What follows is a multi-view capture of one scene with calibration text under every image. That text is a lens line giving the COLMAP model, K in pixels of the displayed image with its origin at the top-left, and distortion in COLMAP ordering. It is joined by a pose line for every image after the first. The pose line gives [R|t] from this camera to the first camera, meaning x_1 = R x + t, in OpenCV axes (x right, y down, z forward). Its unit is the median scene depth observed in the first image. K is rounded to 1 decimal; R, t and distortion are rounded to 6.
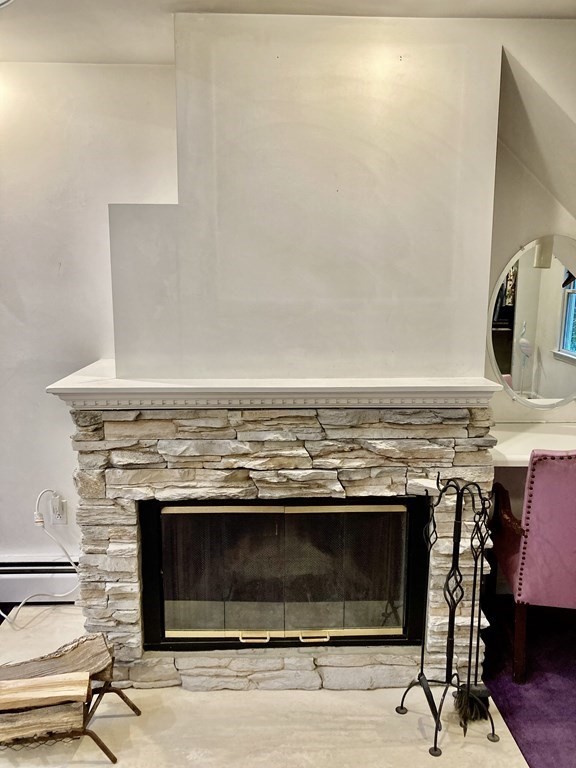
lens RADIAL K [[624.1, 0, 288.0], [0, 624.1, 384.0], [0, 0, 1]] dist [0.009644, 0.008919]
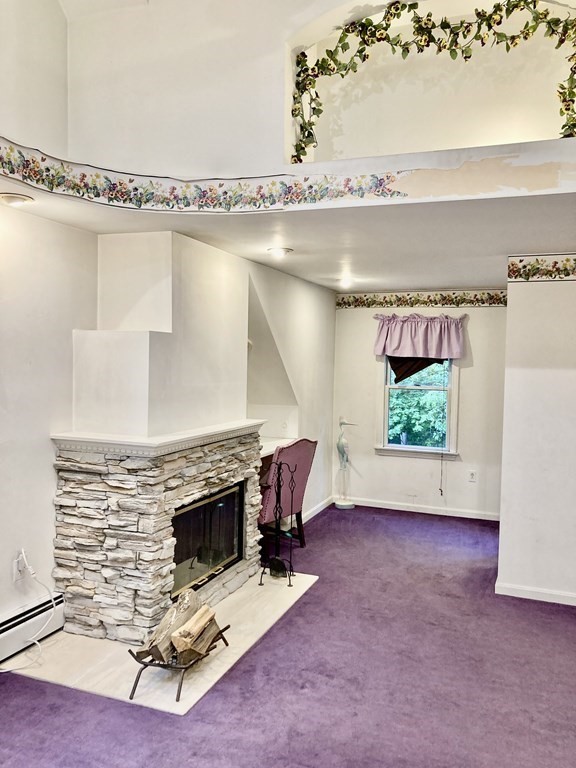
lens RADIAL K [[624.1, 0, 288.0], [0, 624.1, 384.0], [0, 0, 1]] dist [0.009644, 0.008919]
pose [[0.420624, -0.039366, 0.906380, -1.607723], [0.131574, 0.991143, -0.018013, -0.071455], [-0.897643, 0.126833, 0.422078, -0.008873]]
